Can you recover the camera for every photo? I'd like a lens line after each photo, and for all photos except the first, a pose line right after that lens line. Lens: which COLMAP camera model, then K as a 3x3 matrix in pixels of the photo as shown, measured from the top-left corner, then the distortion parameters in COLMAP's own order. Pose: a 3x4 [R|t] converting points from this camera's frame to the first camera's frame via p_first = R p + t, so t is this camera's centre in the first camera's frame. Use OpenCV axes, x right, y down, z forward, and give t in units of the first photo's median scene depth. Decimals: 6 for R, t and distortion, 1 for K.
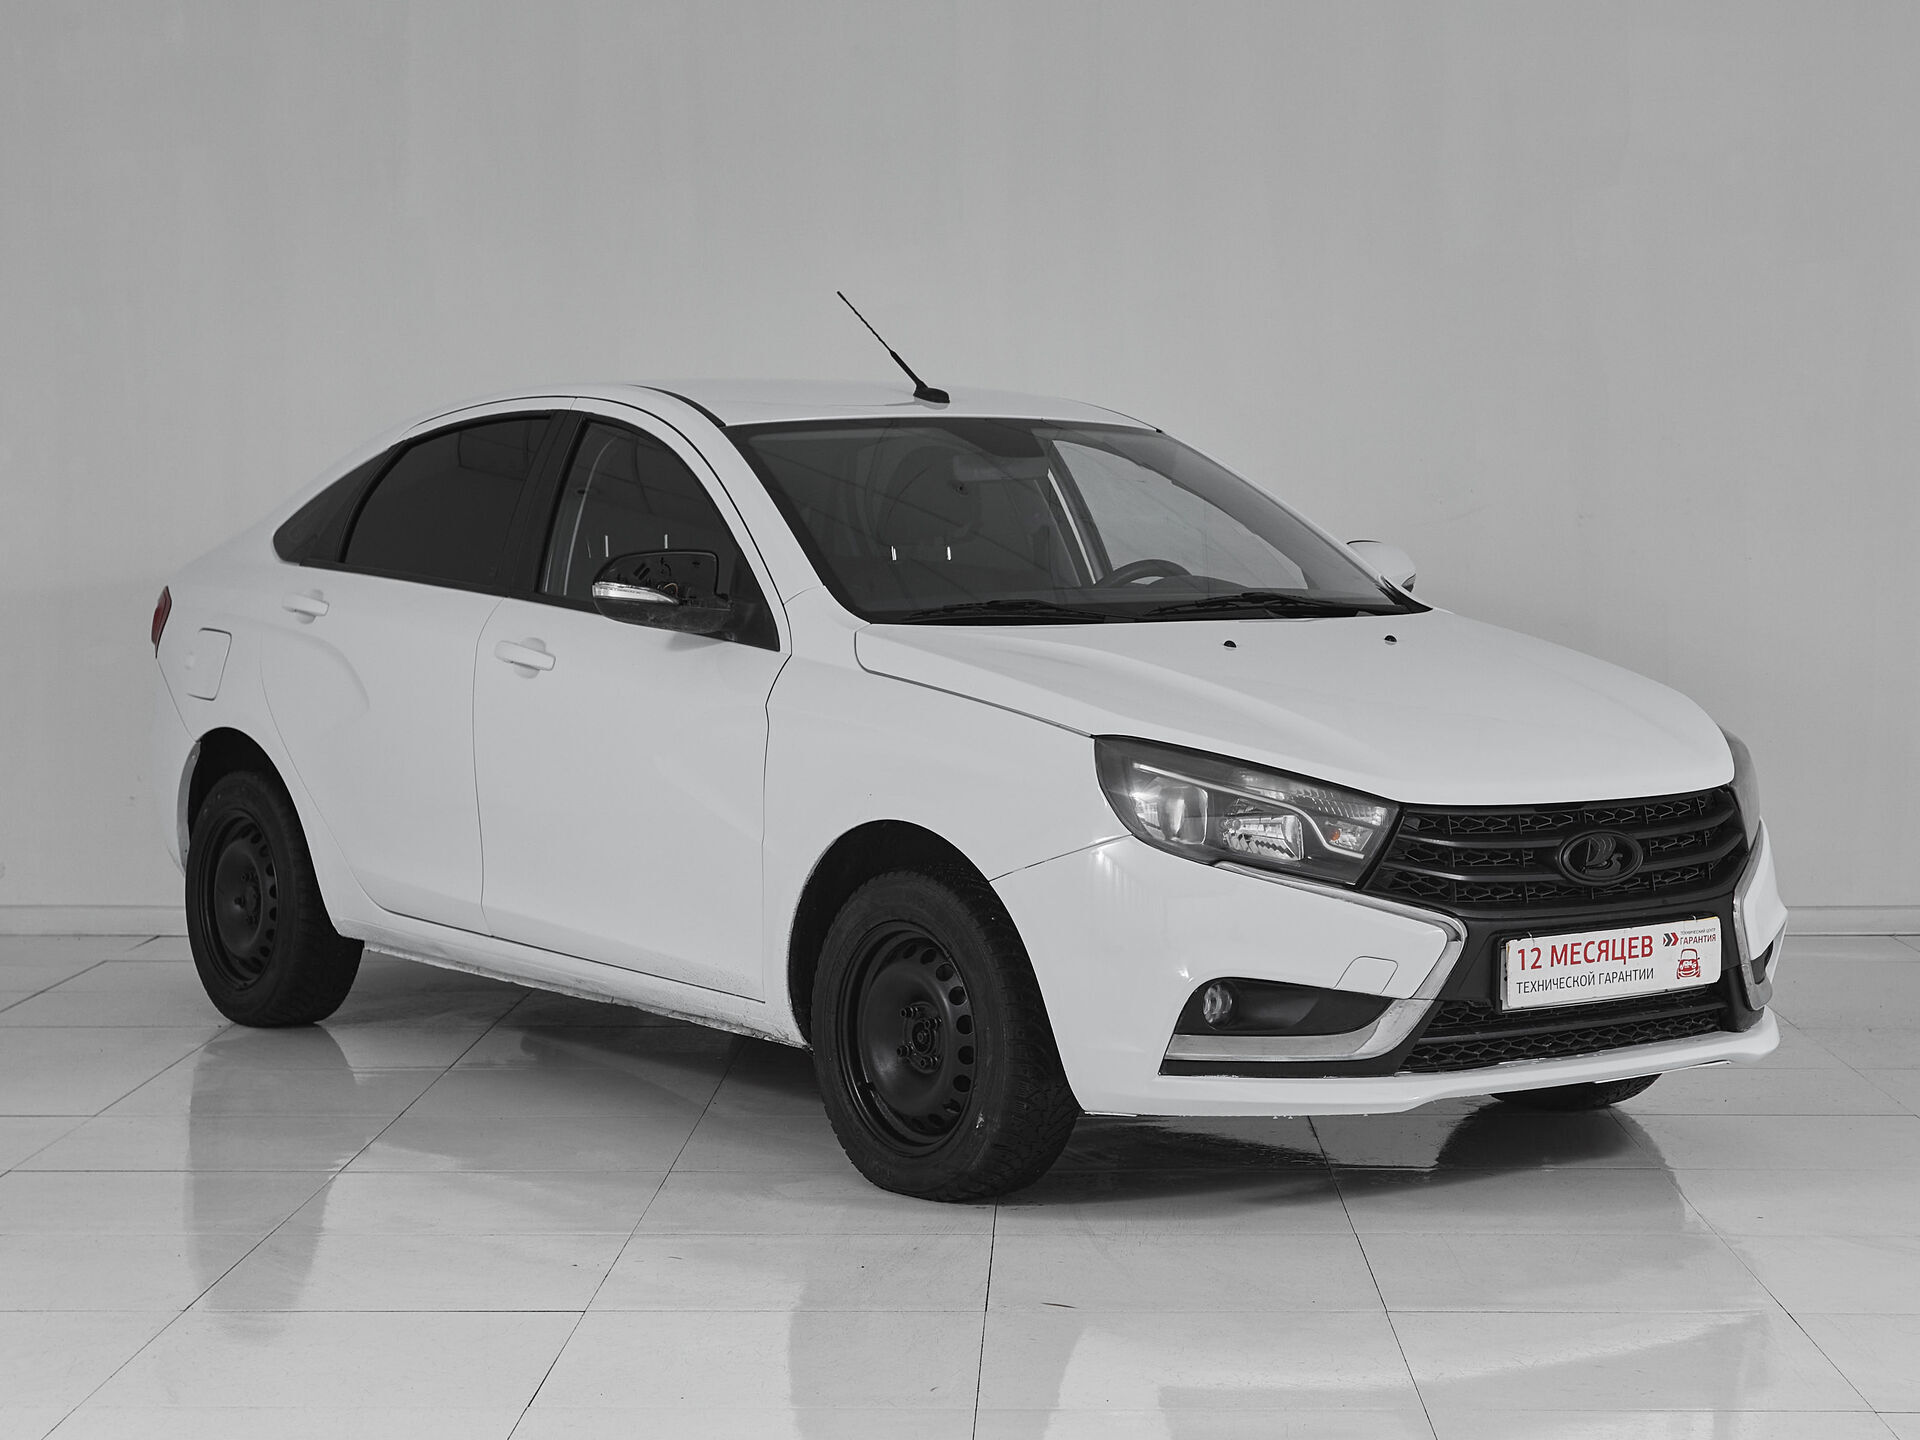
lens RADIAL K [[3635.2, 0, 960.0], [0, 3635.2, 720.0], [0, 0, 1]] dist [0.259277, 0.004076]
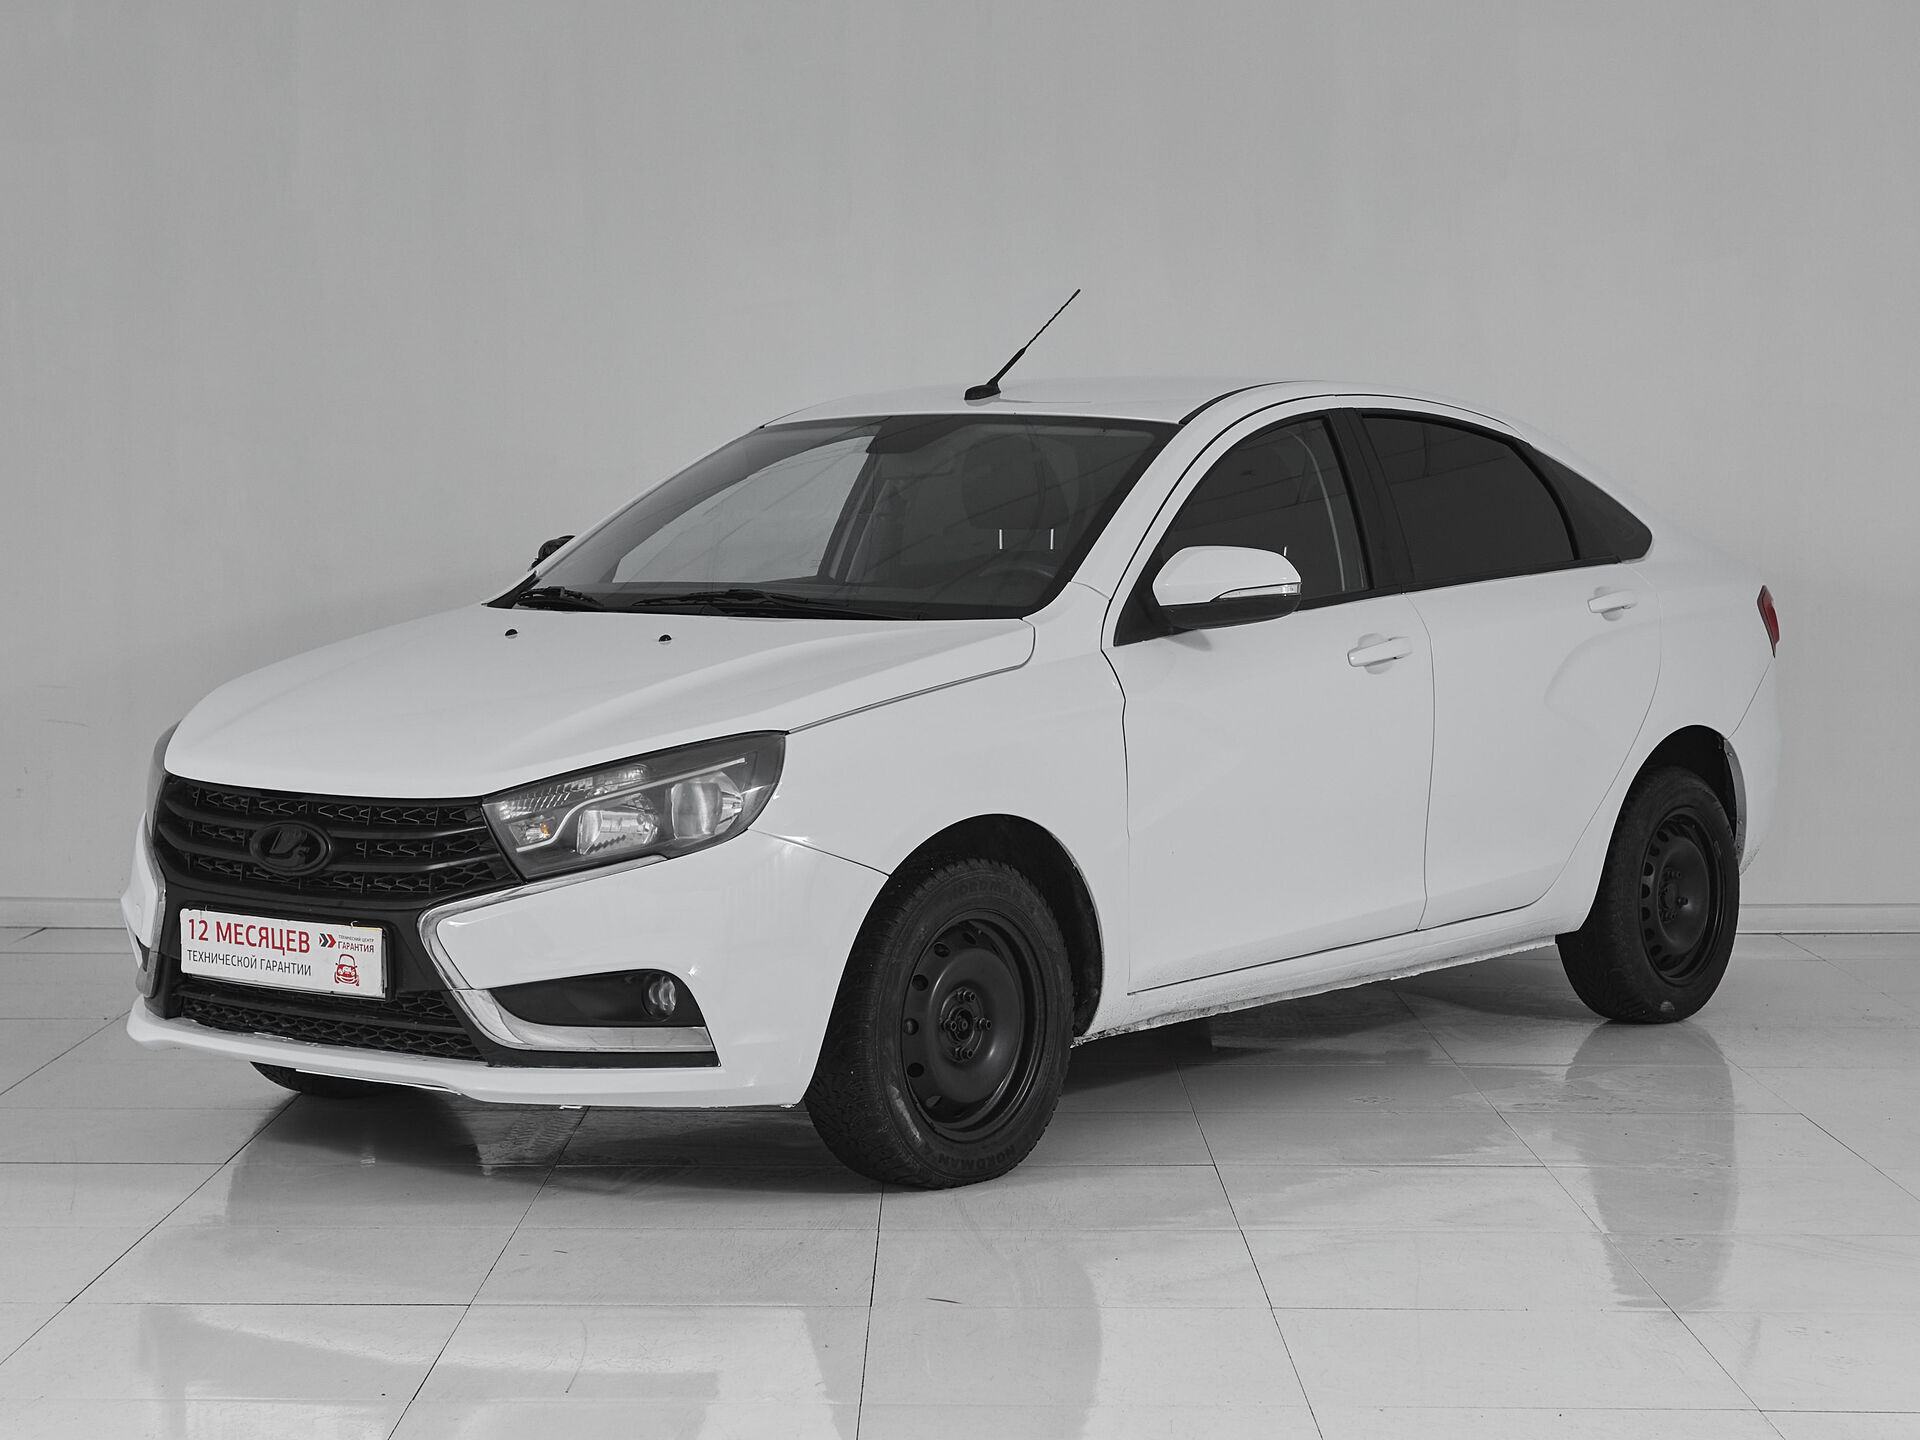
lens RADIAL K [[3635.2, 0, 960.0], [0, 3635.2, 720.0], [0, 0, 1]] dist [0.259277, 0.004076]
pose [[0.226839, 0.066329, -0.971671, 1.206782], [-0.067016, 0.996377, 0.052370, -0.063563], [0.971624, 0.053238, 0.230462, 0.950562]]
